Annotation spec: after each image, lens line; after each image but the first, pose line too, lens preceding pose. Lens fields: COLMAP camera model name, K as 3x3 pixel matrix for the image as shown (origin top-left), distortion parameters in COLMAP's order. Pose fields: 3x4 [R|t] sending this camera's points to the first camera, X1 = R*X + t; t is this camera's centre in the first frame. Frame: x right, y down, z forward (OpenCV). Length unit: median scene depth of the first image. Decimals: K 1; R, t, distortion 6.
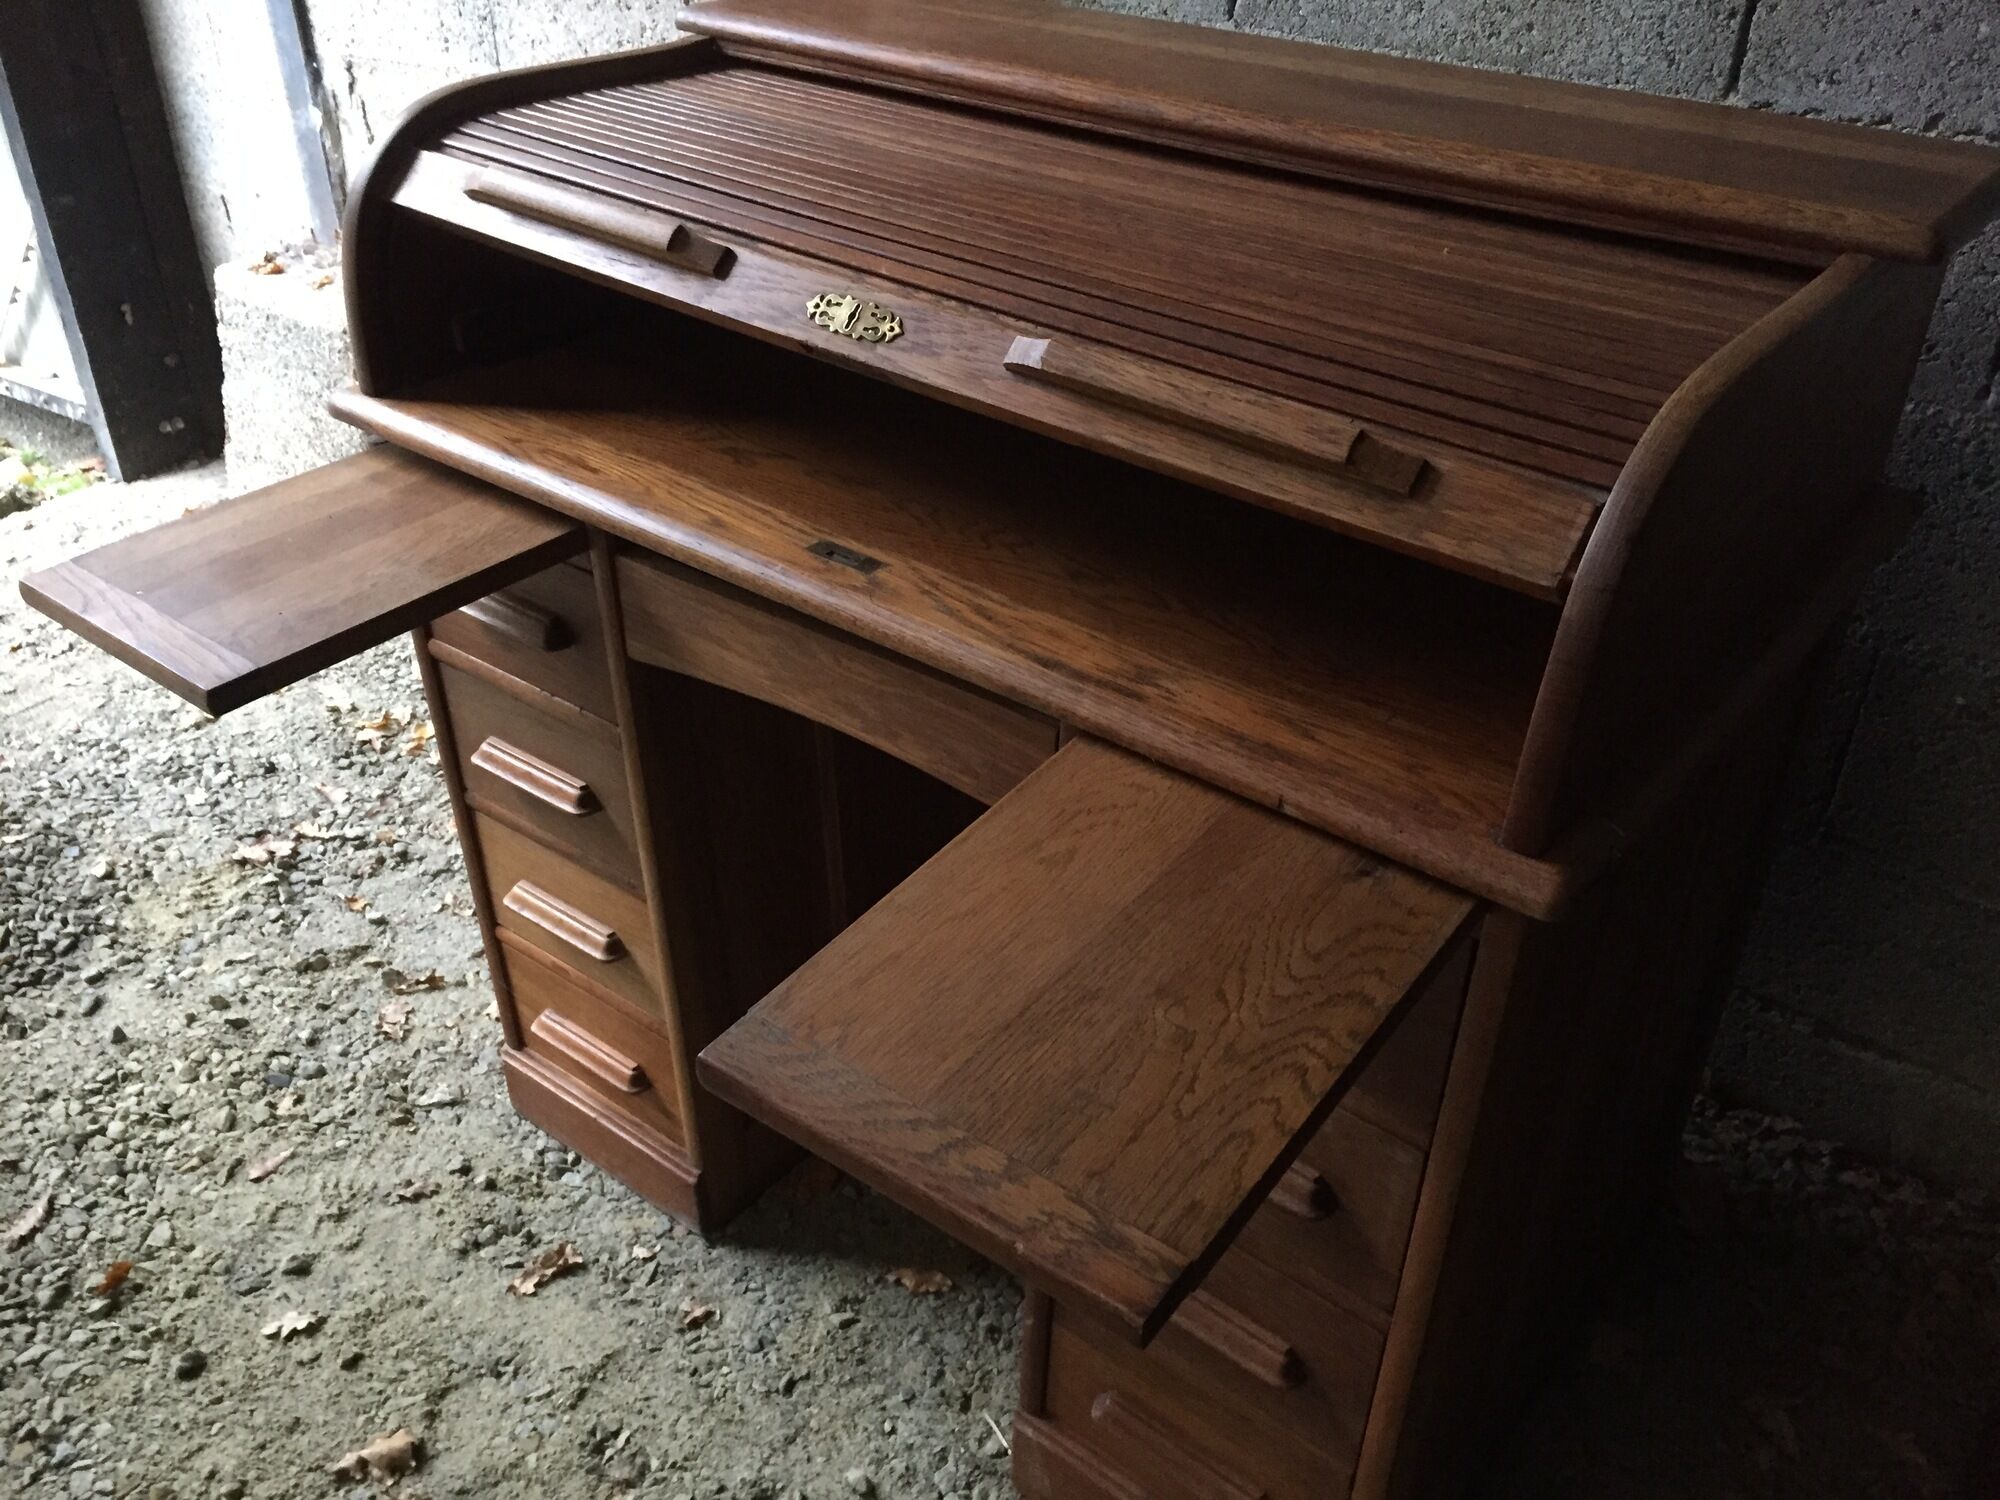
lens RADIAL K [[1748.9, 0, 1000.0], [0, 1748.9, 750.0], [0, 0, 1]] dist [0.090427, -0.132114]
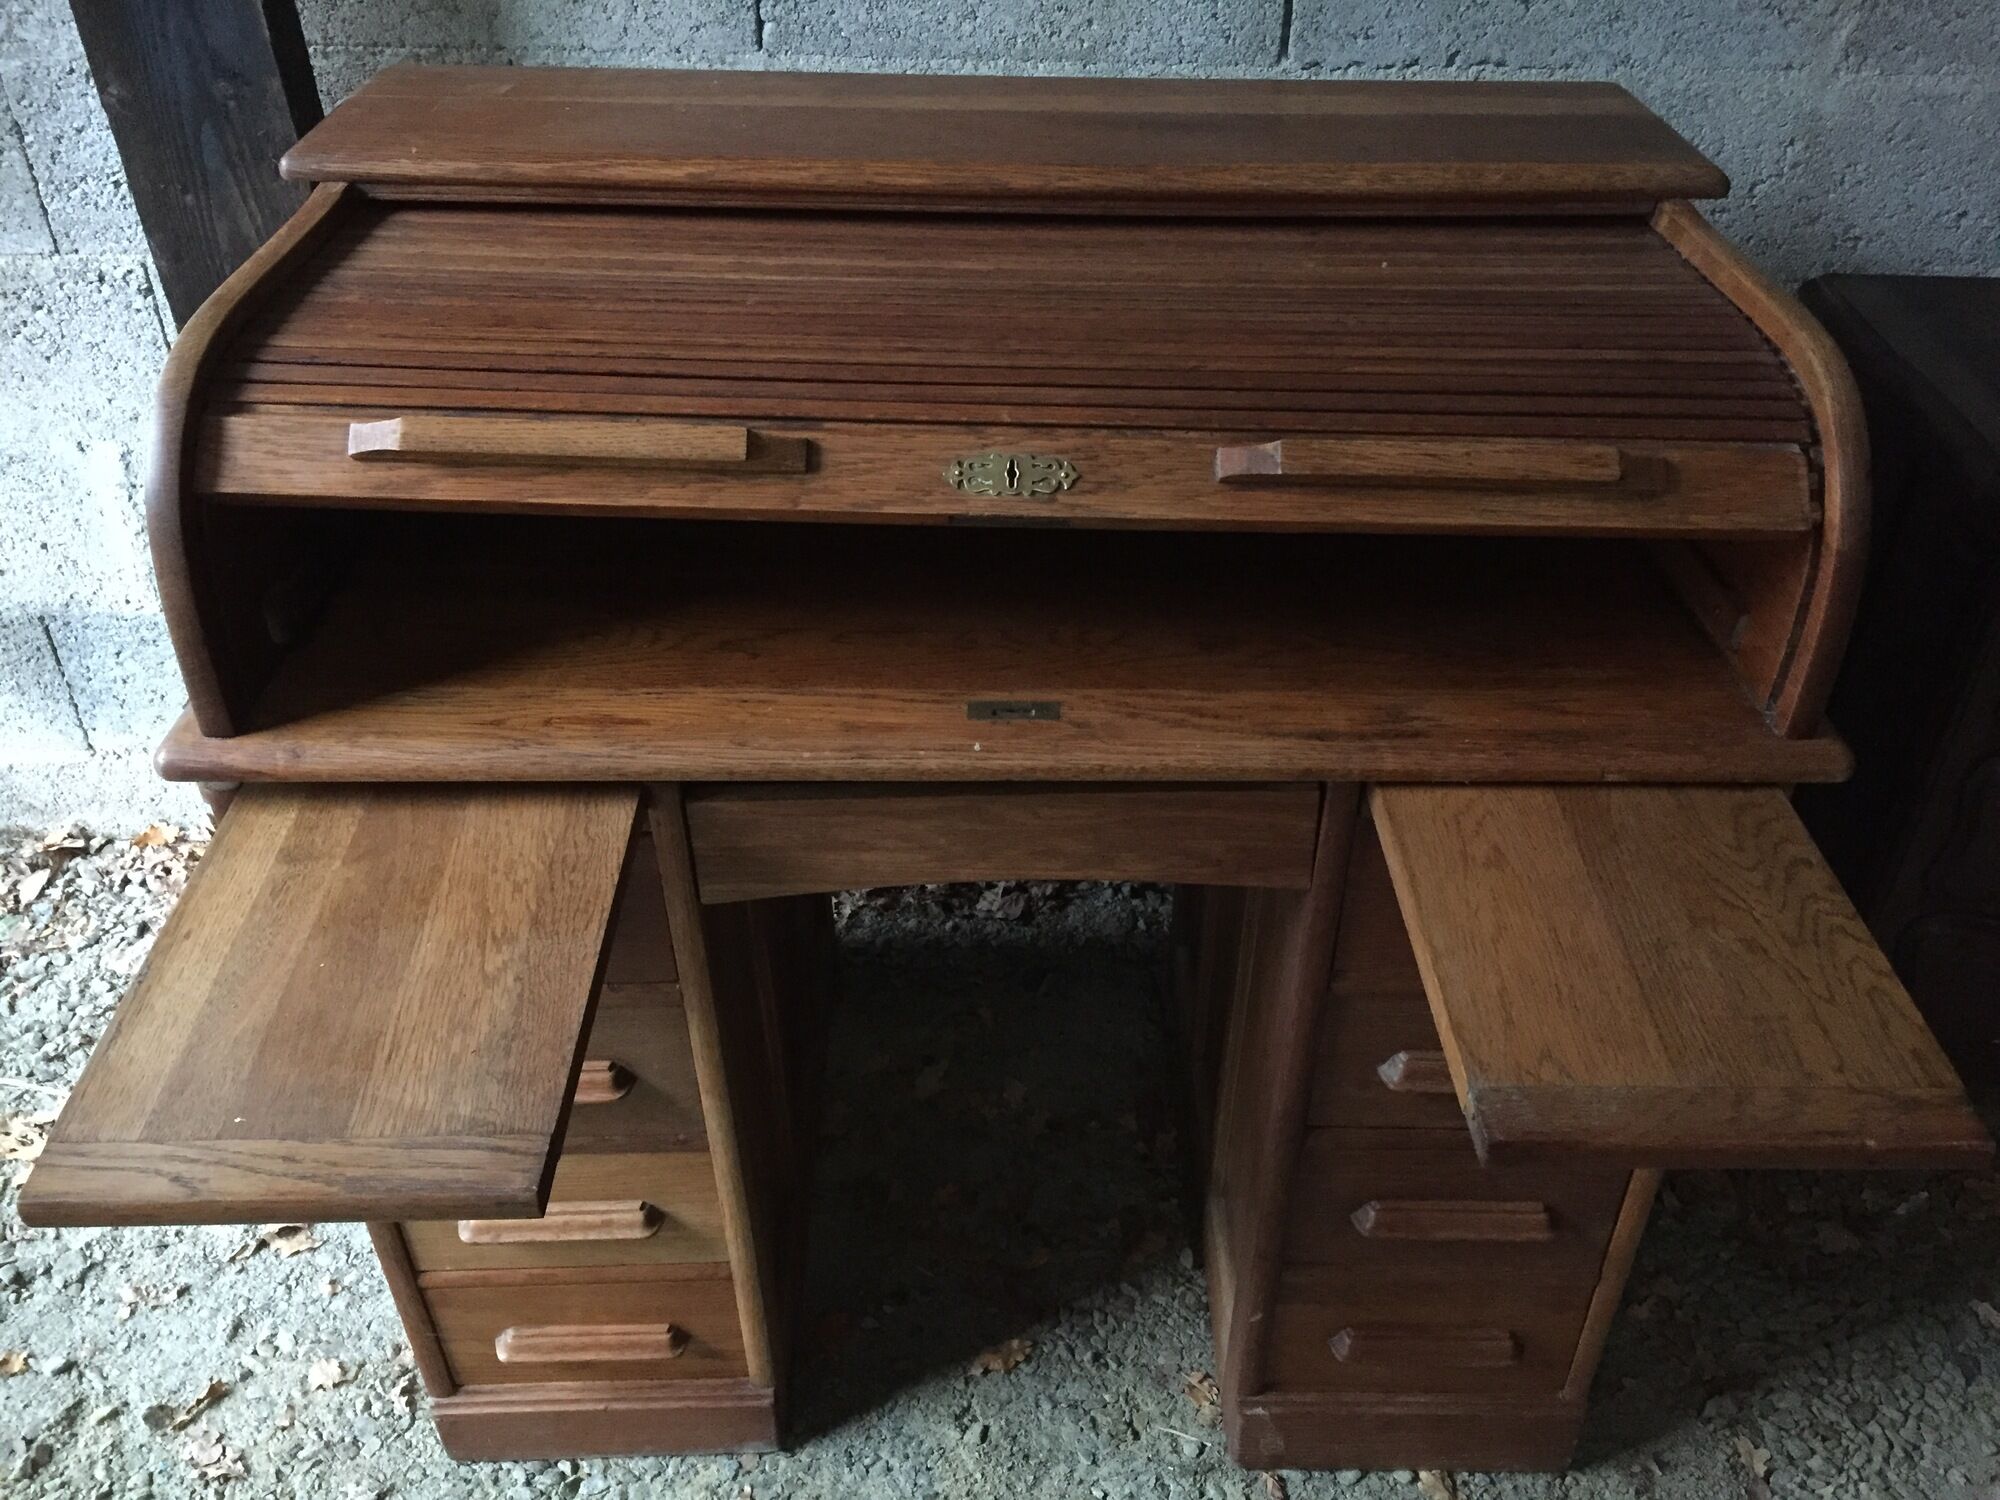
lens RADIAL K [[1748.9, 0, 1000.0], [0, 1748.9, 750.0], [0, 0, 1]] dist [0.090427, -0.132114]
pose [[0.765437, -0.371067, 0.525753, -0.545240], [0.335739, 0.927274, 0.165655, -0.226256], [-0.548986, 0.049717, 0.834351, 0.183699]]
